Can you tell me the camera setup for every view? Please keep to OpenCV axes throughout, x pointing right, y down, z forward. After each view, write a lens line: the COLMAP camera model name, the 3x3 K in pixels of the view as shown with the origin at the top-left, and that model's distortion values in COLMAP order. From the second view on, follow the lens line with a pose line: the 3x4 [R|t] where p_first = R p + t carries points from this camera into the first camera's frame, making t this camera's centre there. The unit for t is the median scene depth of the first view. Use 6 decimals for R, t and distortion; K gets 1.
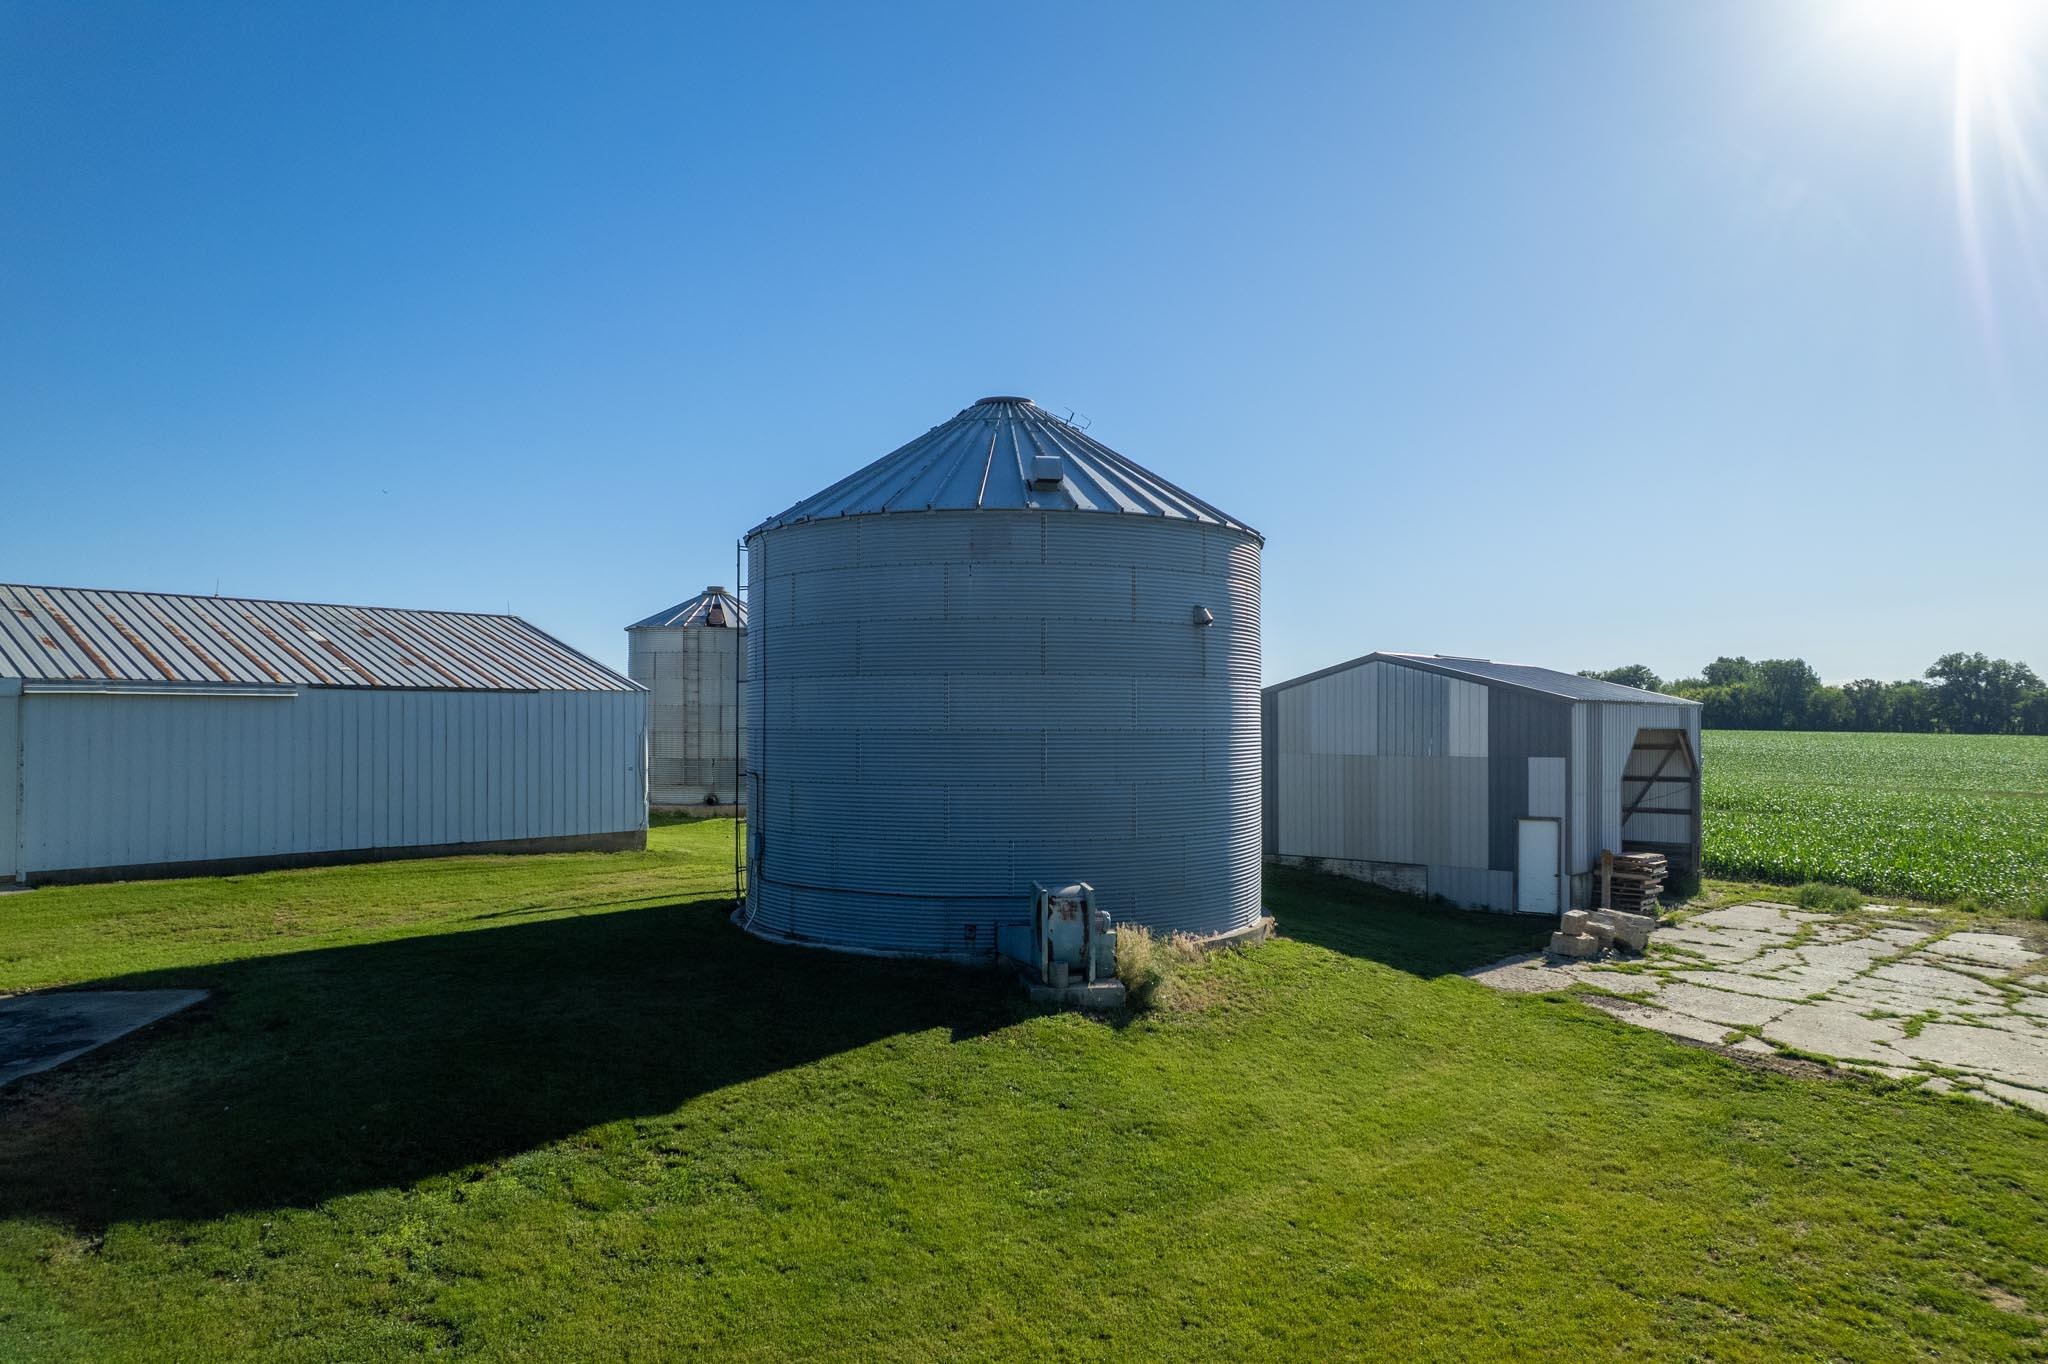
lens RADIAL K [[1317.7, 0, 1024.0], [0, 1317.7, 682.0], [0, 0, 1]] dist [-0.001000, -0.058034]
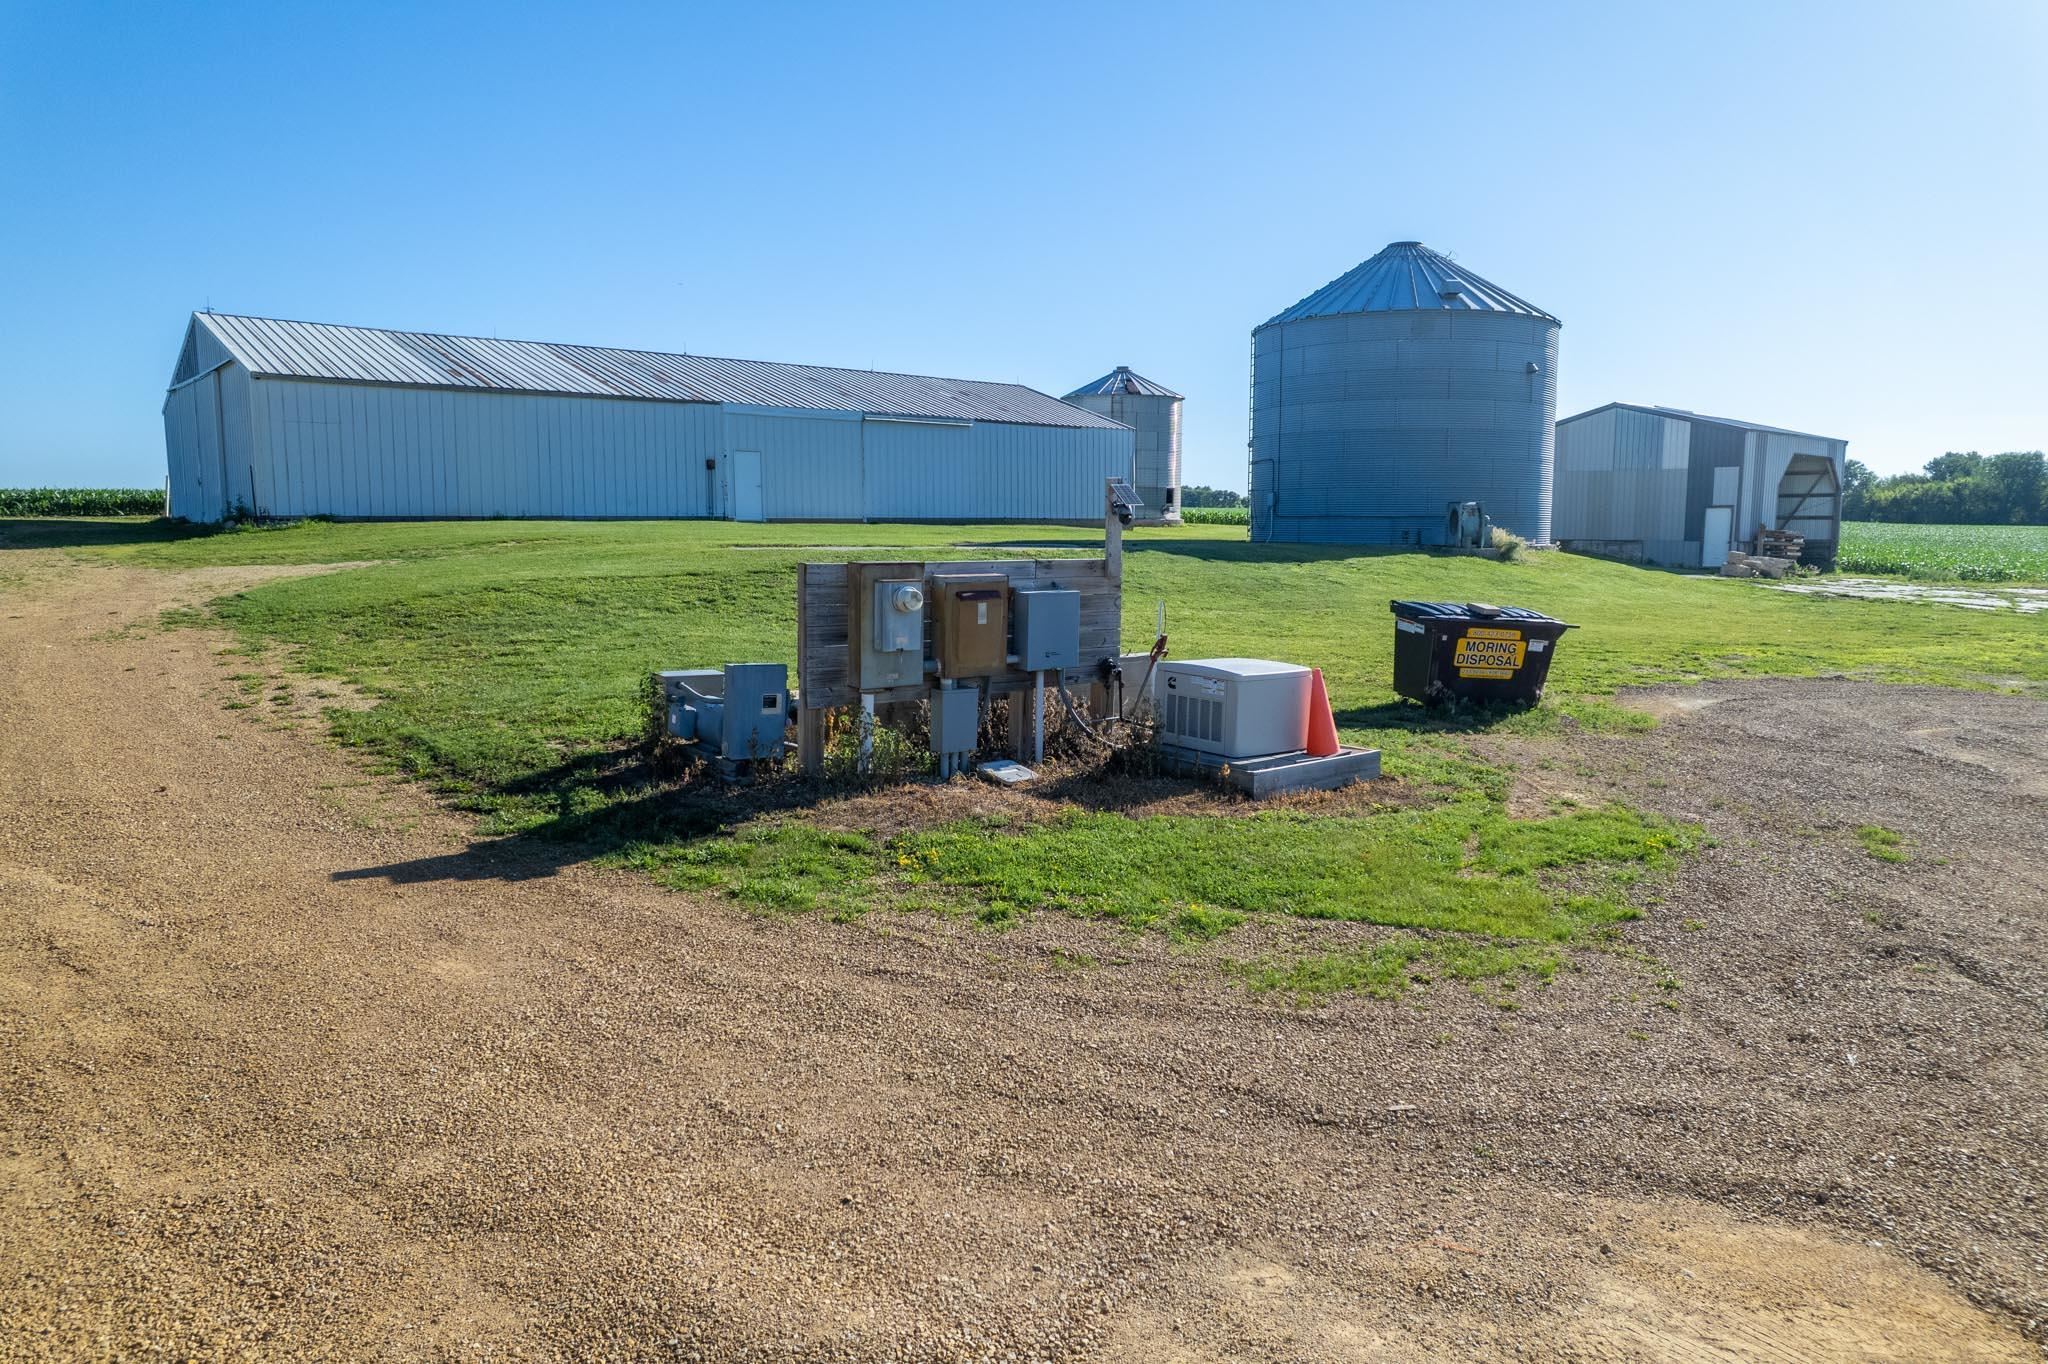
lens RADIAL K [[1322.3, 0, 1031.8], [0, 1322.3, 687.4], [0, 0, 1]] dist [-0.078221, 0.075100]
pose [[0.992394, 0.013521, -0.122361, -0.231711], [0.005370, 0.988249, 0.152761, 0.076409], [0.122988, -0.152257, 0.980659, -0.660140]]
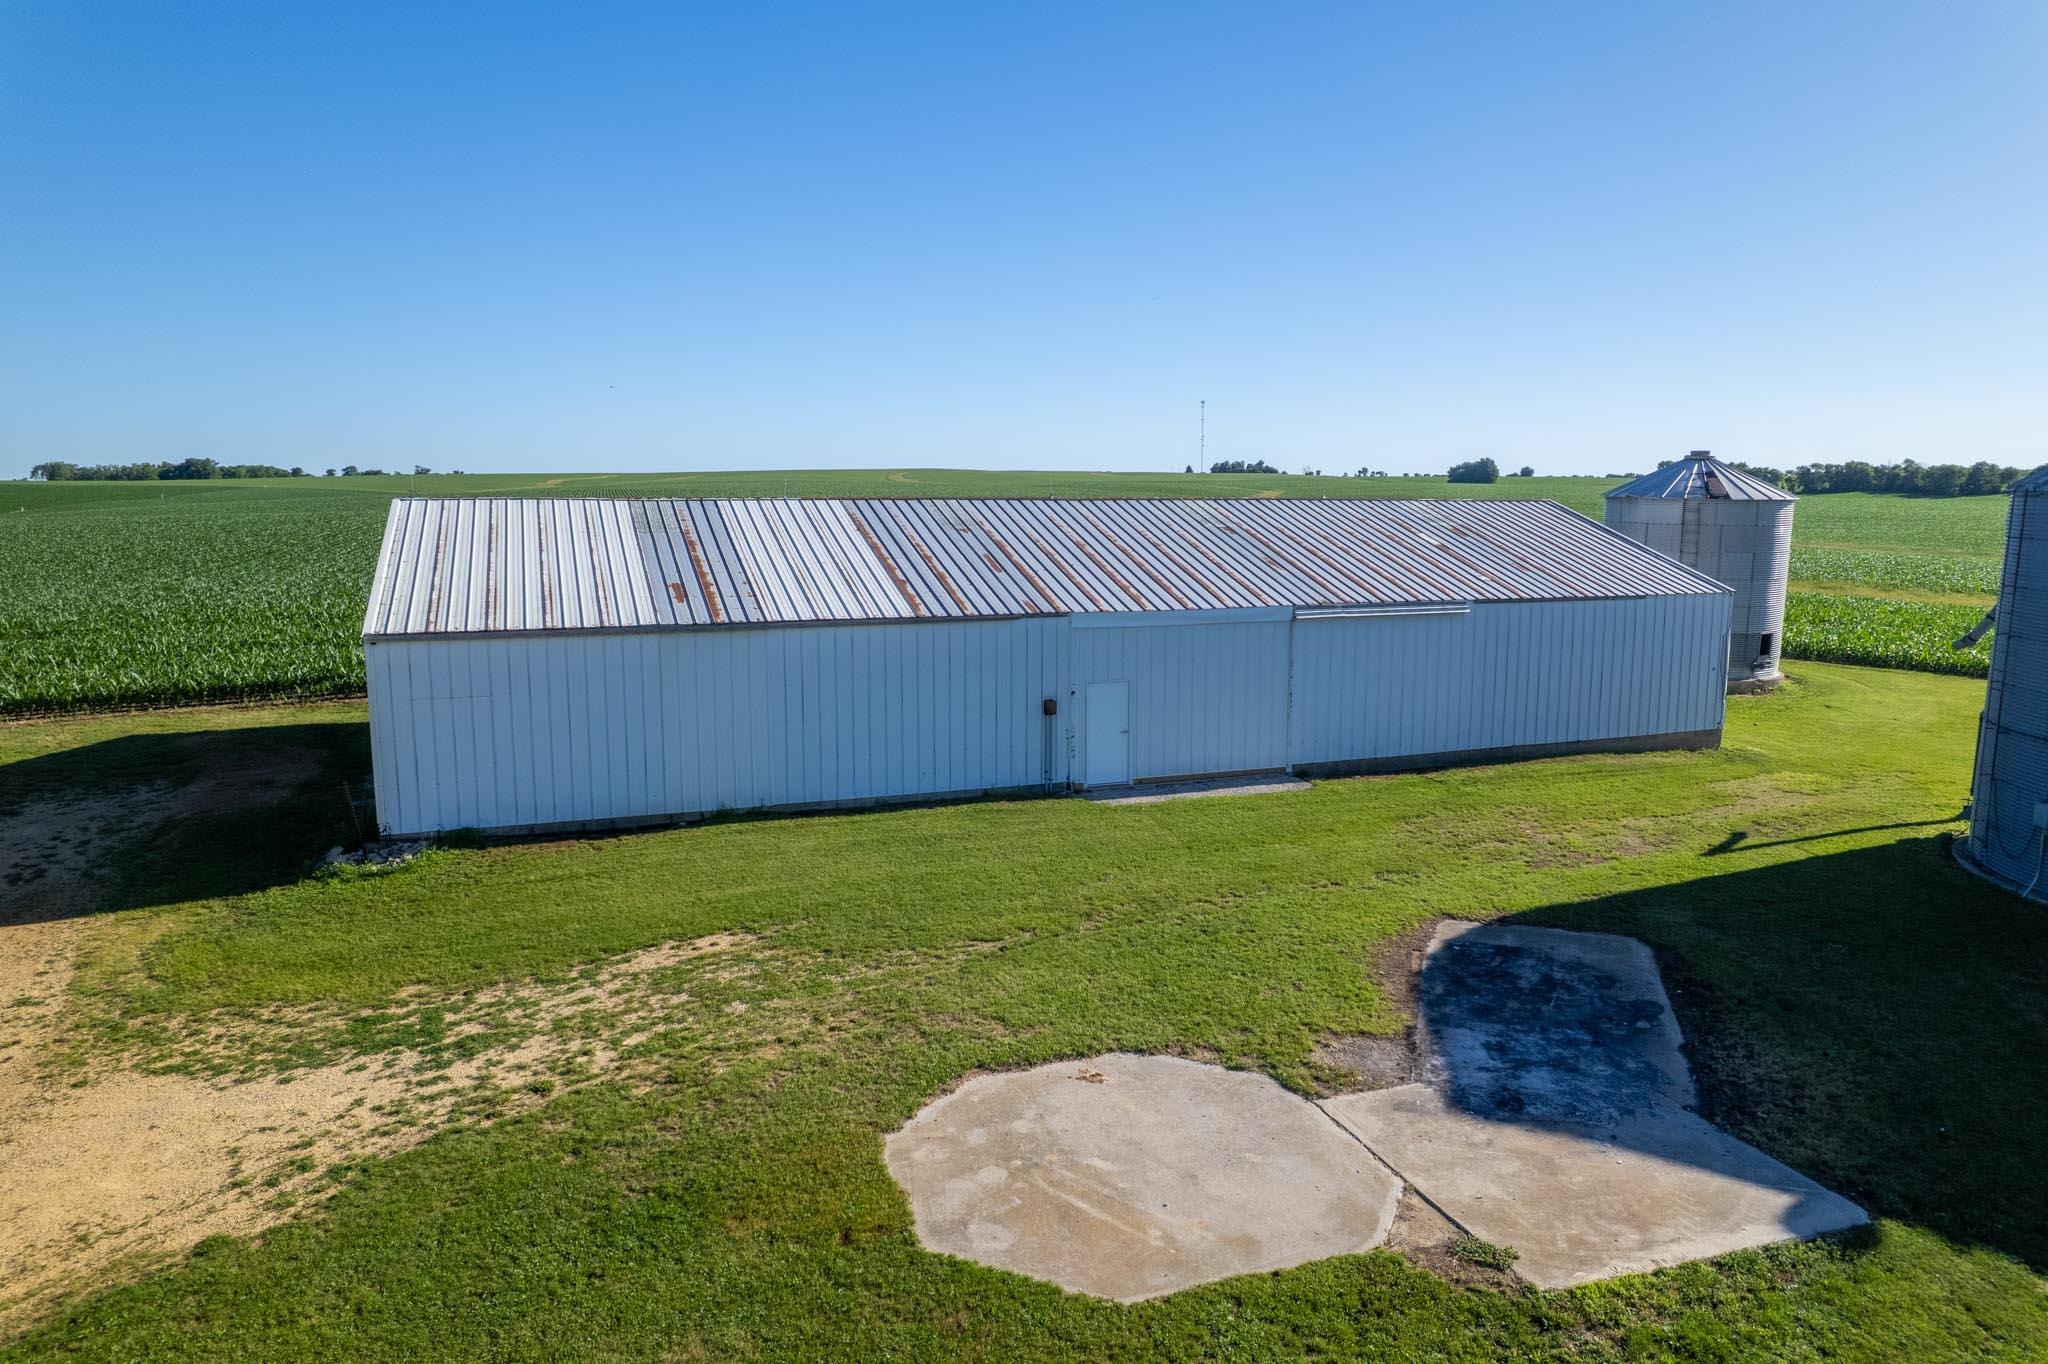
lens RADIAL K [[1322.3, 0, 1031.8], [0, 1322.3, 687.4], [0, 0, 1]] dist [-0.078221, 0.075100]
pose [[0.883707, 0.069126, -0.462907, -0.321579], [0.013038, 0.985014, 0.171982, -0.107471], [0.467858, -0.158017, 0.869563, -0.140423]]
